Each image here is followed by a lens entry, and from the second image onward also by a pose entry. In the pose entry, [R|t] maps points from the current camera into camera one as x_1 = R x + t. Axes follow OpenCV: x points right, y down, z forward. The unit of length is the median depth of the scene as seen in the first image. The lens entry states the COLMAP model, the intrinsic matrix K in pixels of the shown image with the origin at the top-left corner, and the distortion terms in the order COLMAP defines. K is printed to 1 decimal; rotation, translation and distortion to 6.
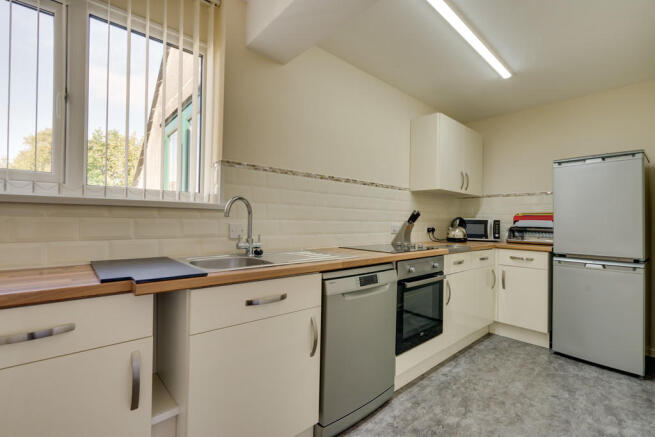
lens RADIAL K [[294.7, 0, 327.5], [0, 294.7, 218.5], [0, 0, 1]] dist [-0.001338, 0.000664]
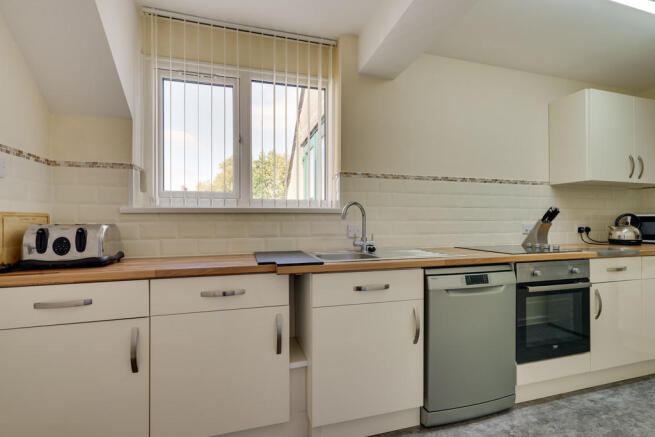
lens RADIAL K [[294.7, 0, 327.5], [0, 294.7, 218.5], [0, 0, 1]] dist [-0.001338, 0.000664]
pose [[0.900754, -0.021661, -0.433789, 0.110652], [0.019719, 0.999765, -0.008978, 0.001053], [0.433881, -0.000467, 0.900970, -0.108922]]
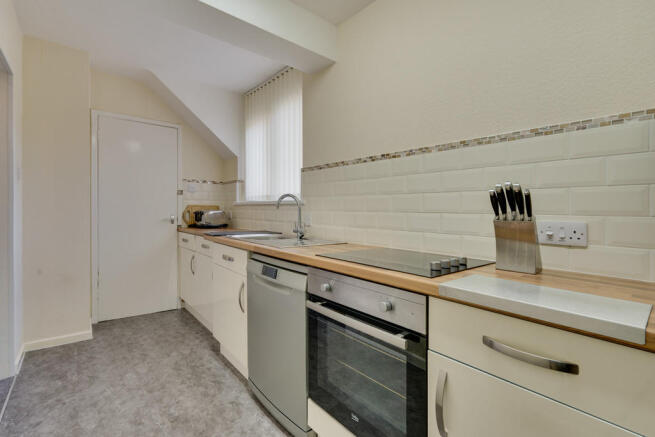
lens RADIAL K [[294.7, 0, 327.5], [0, 294.7, 218.5], [0, 0, 1]] dist [-0.001338, 0.000664]
pose [[-0.019285, 0.009762, -0.999766, 0.995884], [-0.010496, 0.999895, 0.009966, 0.022726], [0.999759, 0.010685, -0.019180, 1.107409]]
